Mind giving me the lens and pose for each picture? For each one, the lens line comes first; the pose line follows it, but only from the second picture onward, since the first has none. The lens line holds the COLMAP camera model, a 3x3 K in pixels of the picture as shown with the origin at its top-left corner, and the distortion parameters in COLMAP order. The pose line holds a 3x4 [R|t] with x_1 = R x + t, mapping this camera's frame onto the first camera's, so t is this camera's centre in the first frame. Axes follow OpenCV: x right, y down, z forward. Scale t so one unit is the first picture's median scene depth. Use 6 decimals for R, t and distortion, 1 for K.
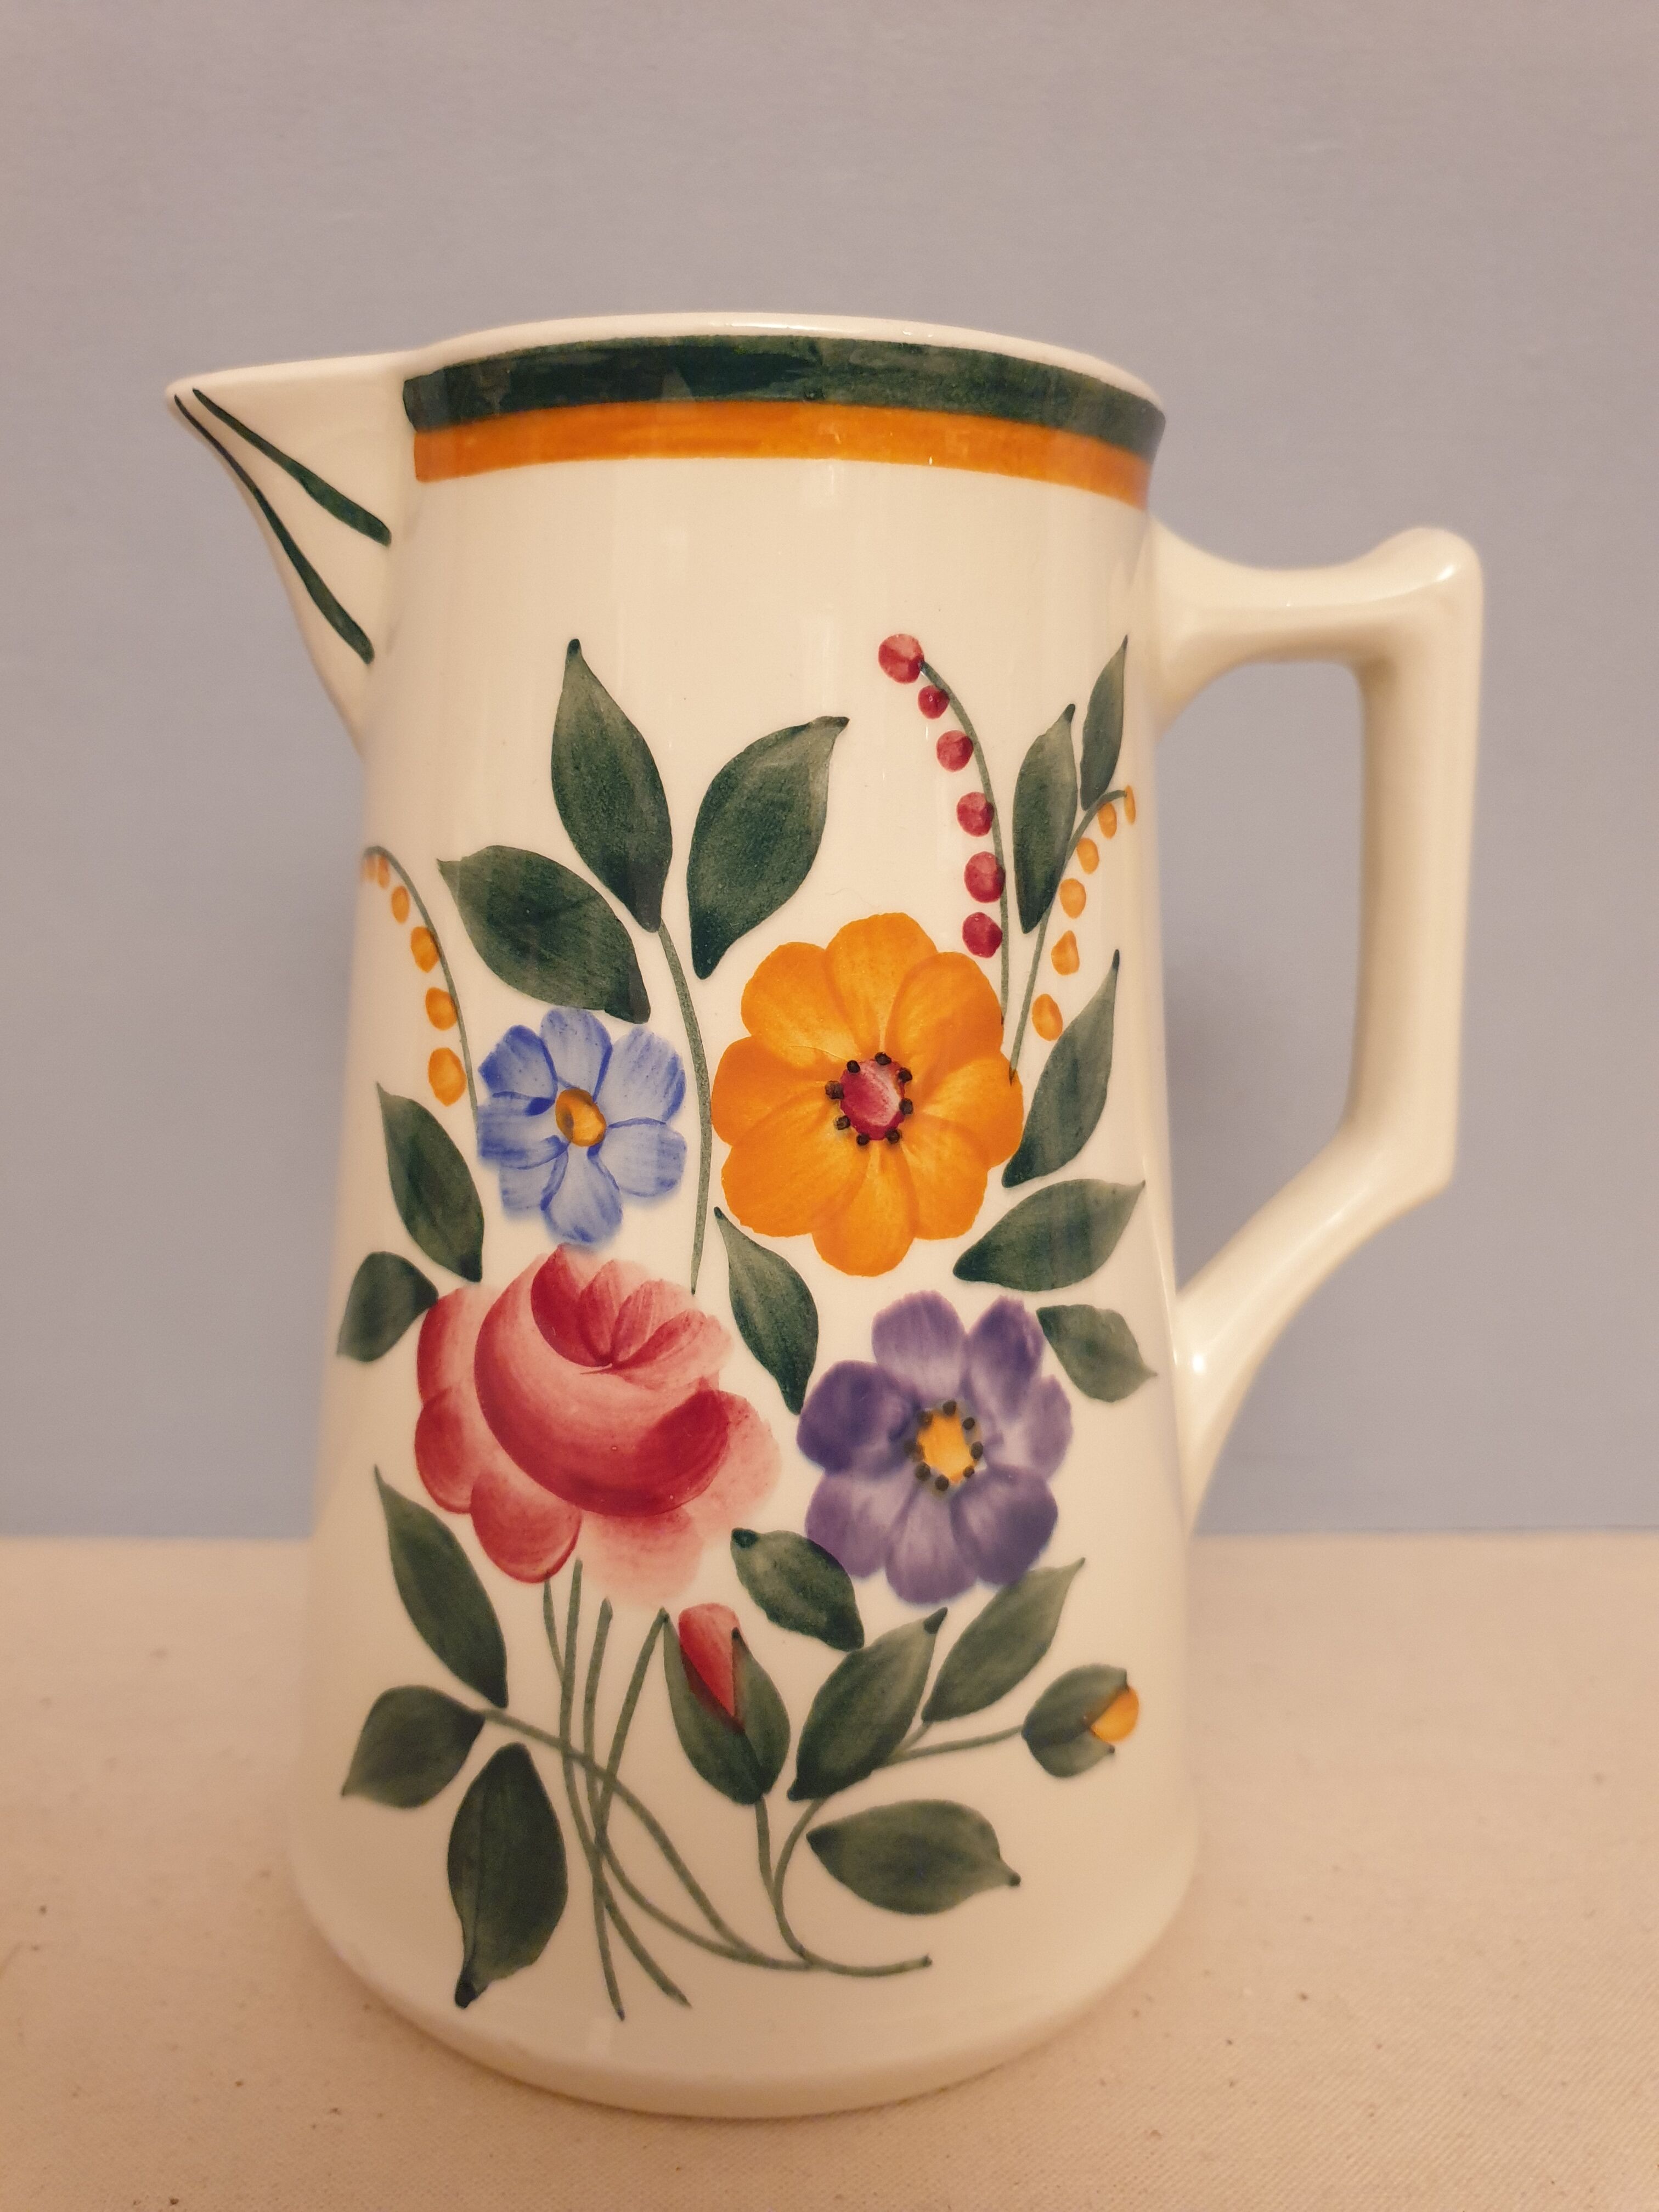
lens RADIAL K [[1707.5, 0, 817.9], [0, 1707.5, 1099.3], [0, 0, 1]] dist [0.112570, -0.396697]
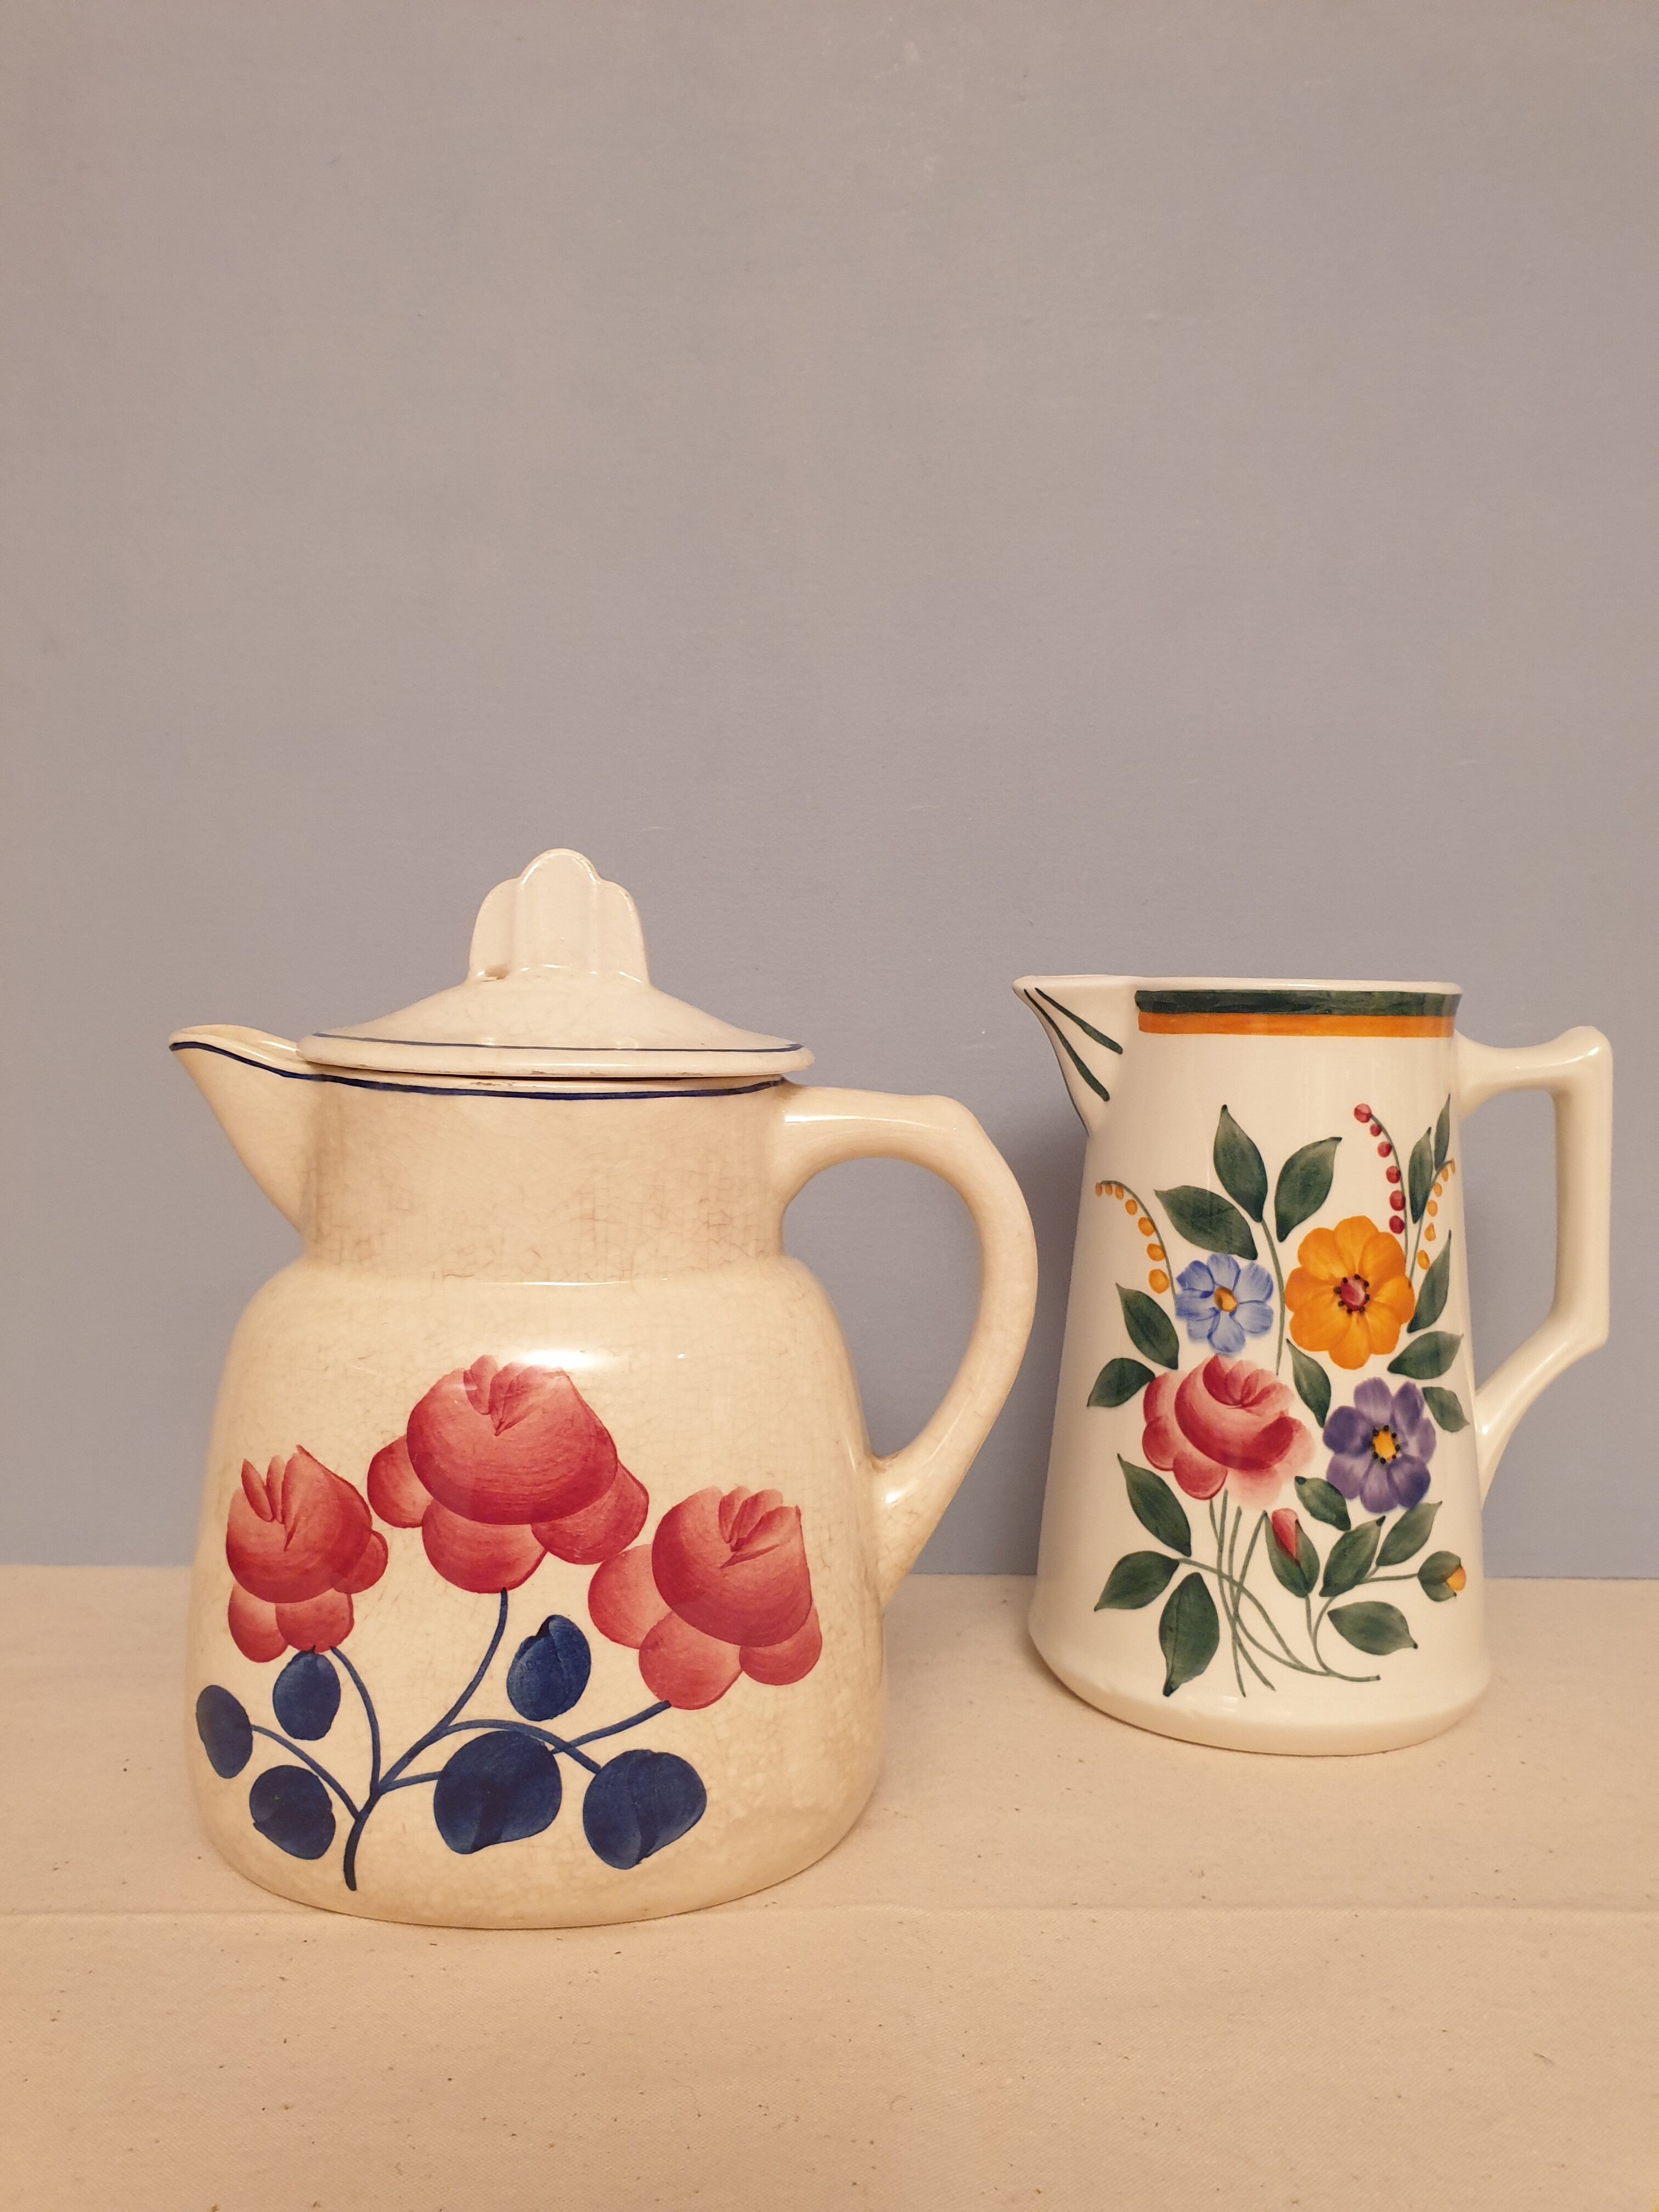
lens RADIAL K [[1707.5, 0, 817.9], [0, 1707.5, 1099.3], [0, 0, 1]] dist [0.112570, -0.396697]
pose [[0.995756, 0.003927, -0.091950, -0.478260], [-0.015144, 0.992461, -0.121620, 0.032860], [0.090779, 0.122496, 0.988309, -1.435108]]
